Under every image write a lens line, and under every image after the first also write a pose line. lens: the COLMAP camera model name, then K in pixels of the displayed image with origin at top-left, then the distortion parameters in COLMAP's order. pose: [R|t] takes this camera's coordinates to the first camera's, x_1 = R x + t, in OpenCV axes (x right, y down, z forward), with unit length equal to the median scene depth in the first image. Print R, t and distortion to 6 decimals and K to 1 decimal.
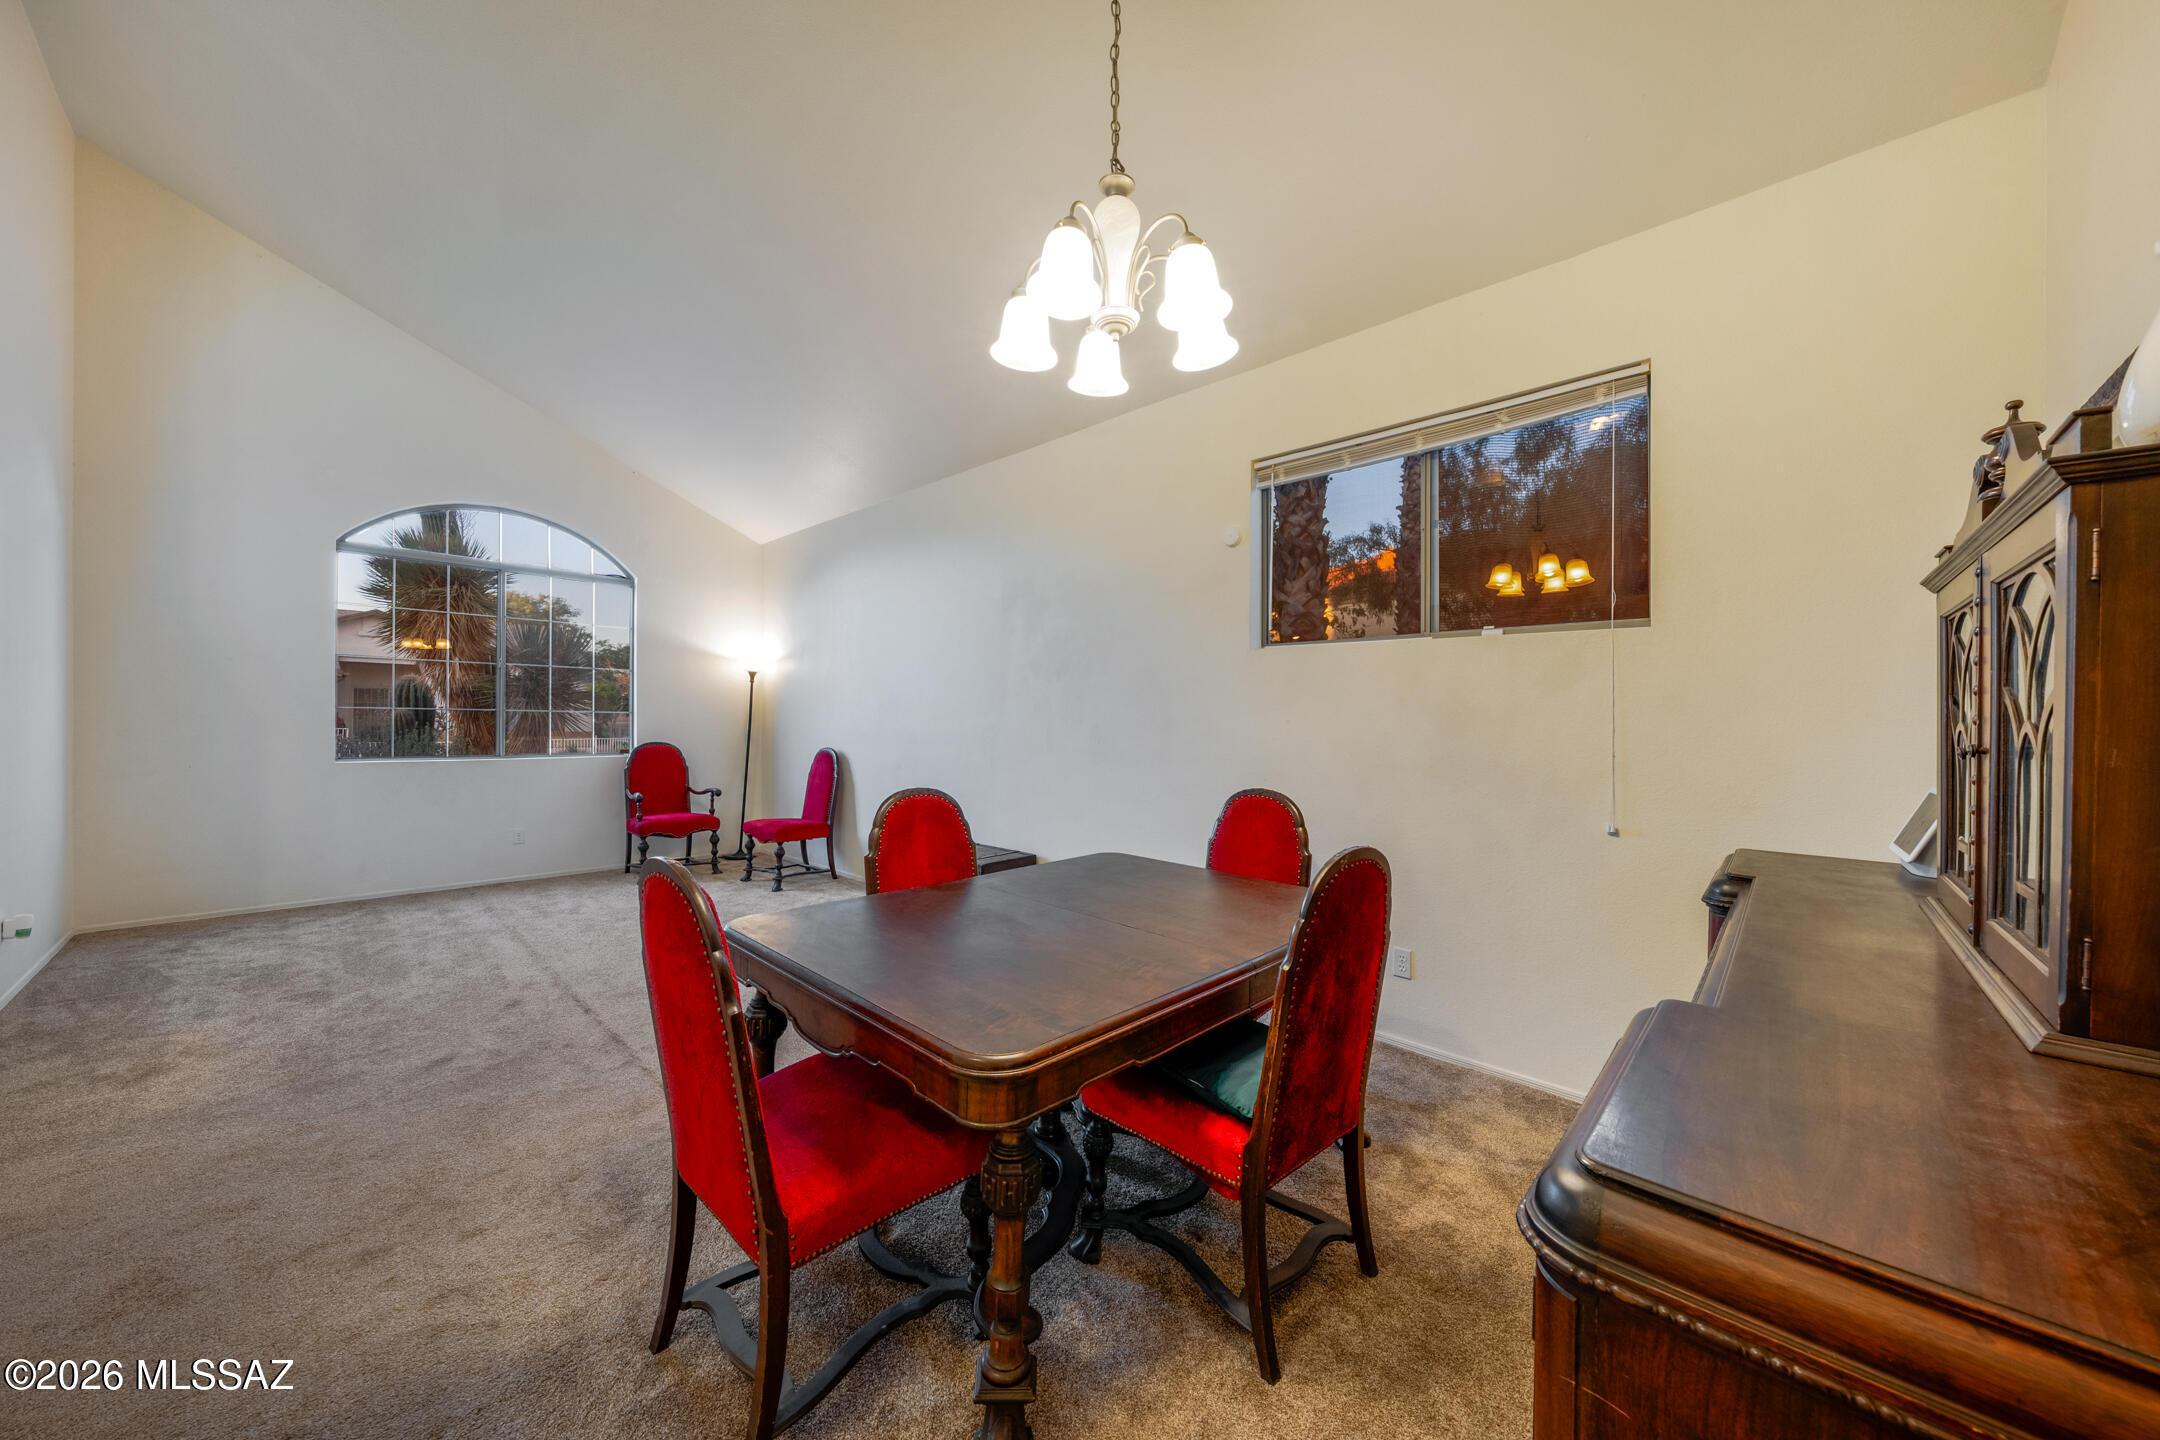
lens RADIAL K [[742.6, 0, 1087.0], [0, 742.6, 722.5], [0, 0, 1]] dist [0.000520, 0.000080]
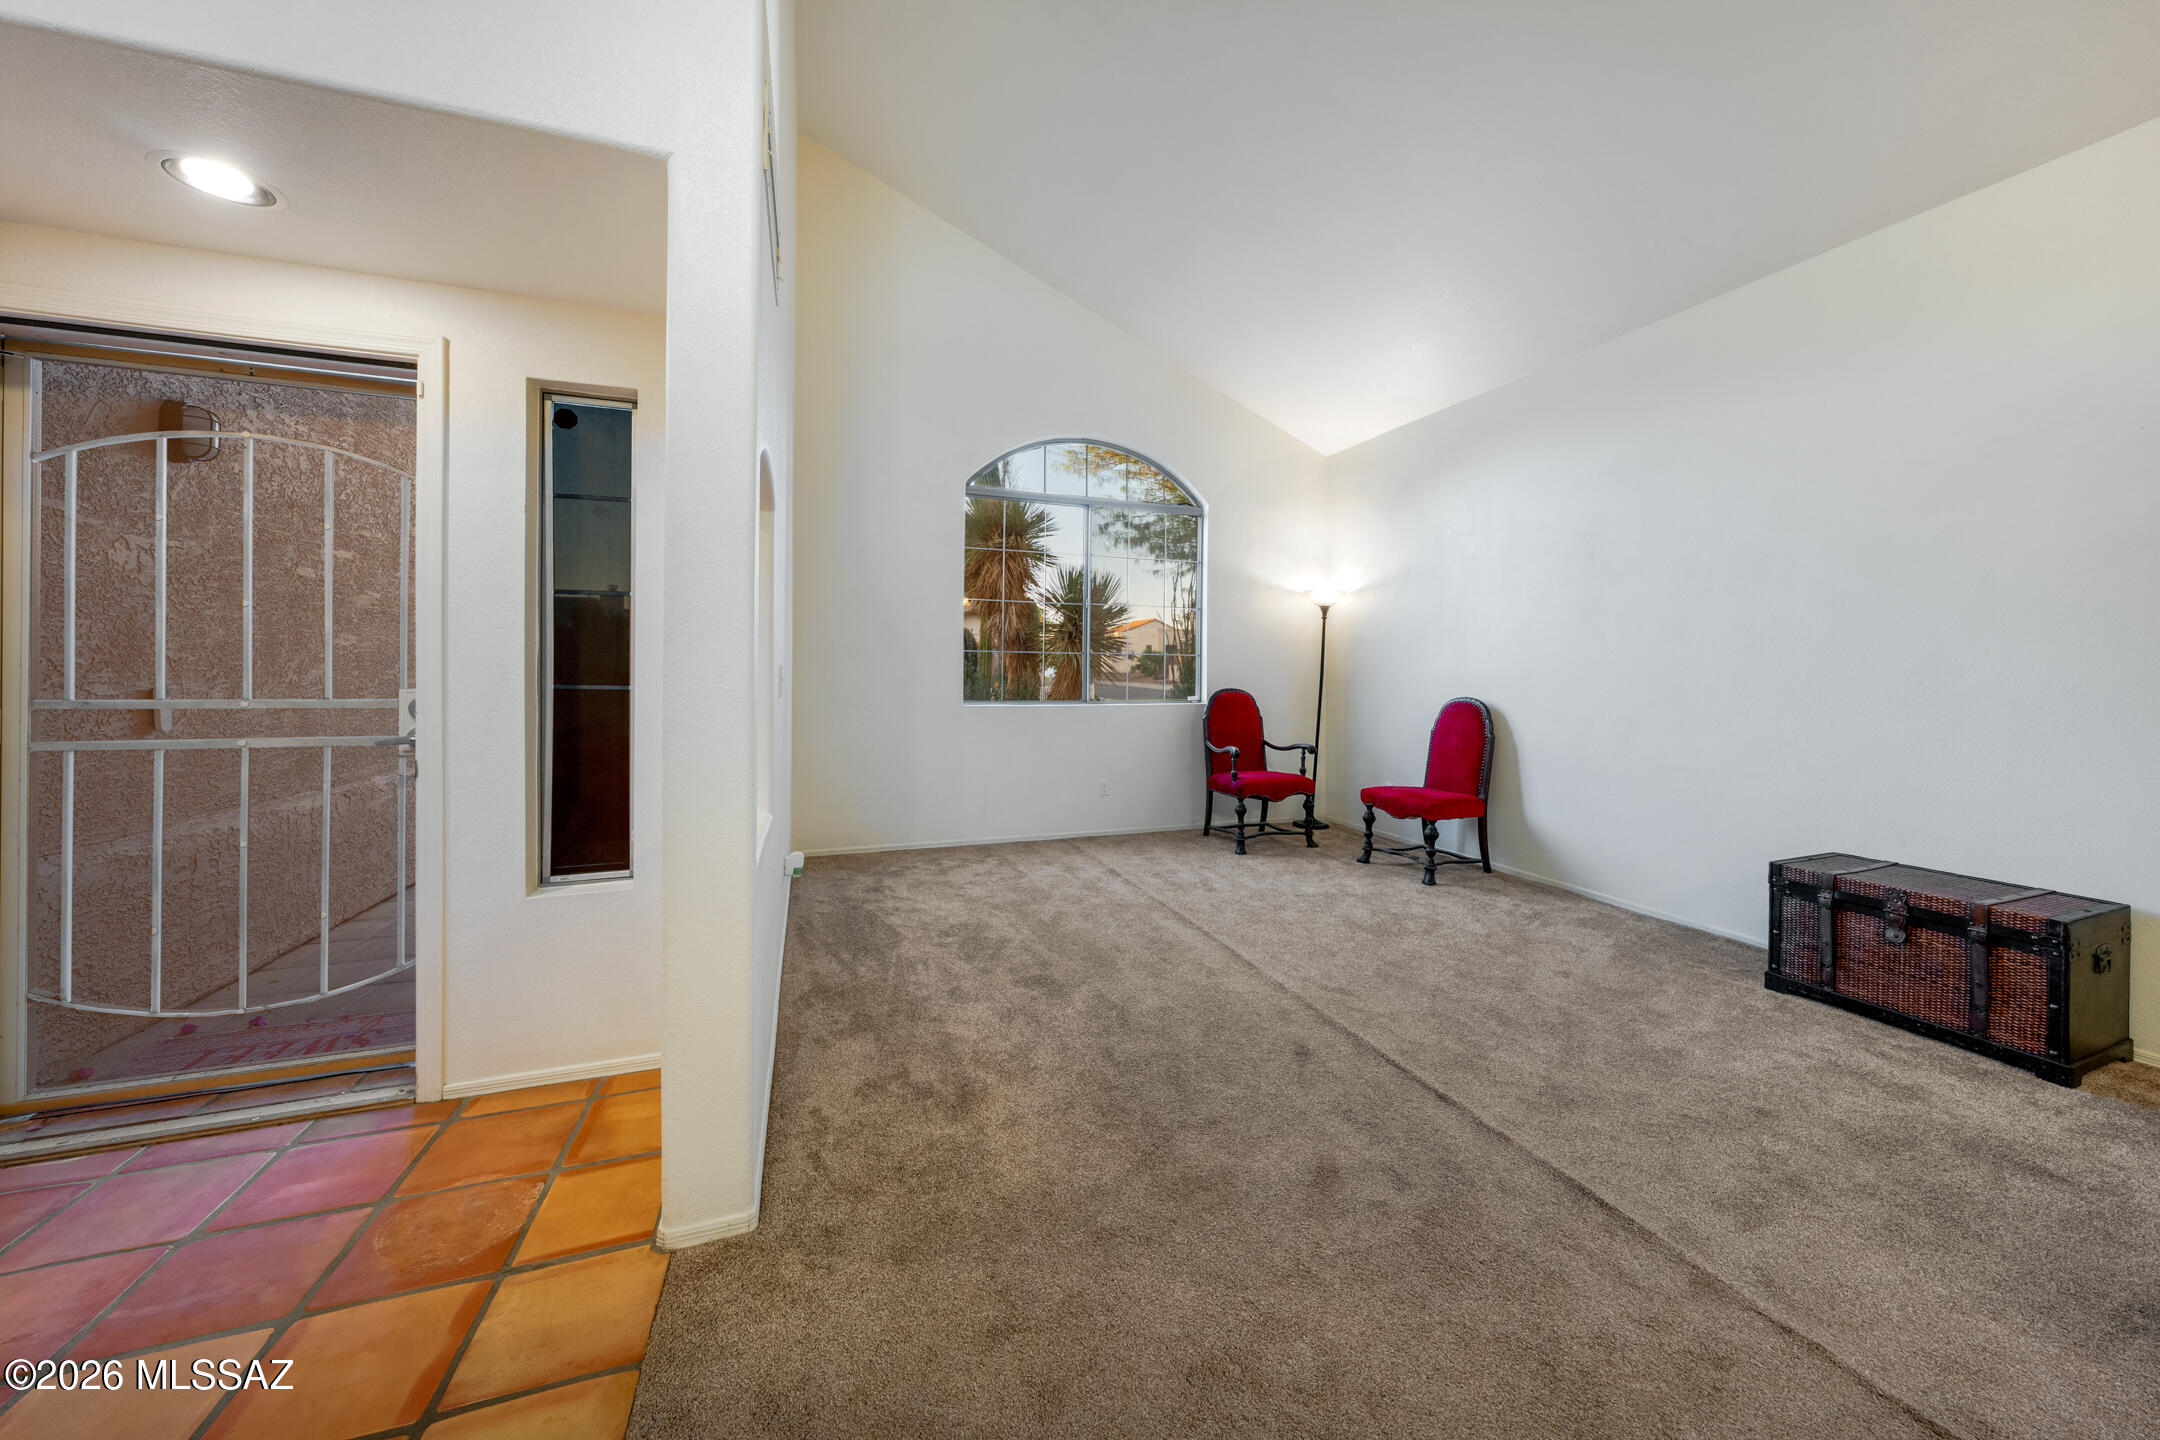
lens RADIAL K [[742.6, 0, 1123.2], [0, 742.6, 668.4], [0, 0, 1]] dist [0.000520, 0.000080]
pose [[0.910469, 0.000188, -0.413577, -0.364159], [-0.003904, 0.999959, -0.008141, 0.011113], [0.413559, 0.009027, 0.910433, 0.161047]]
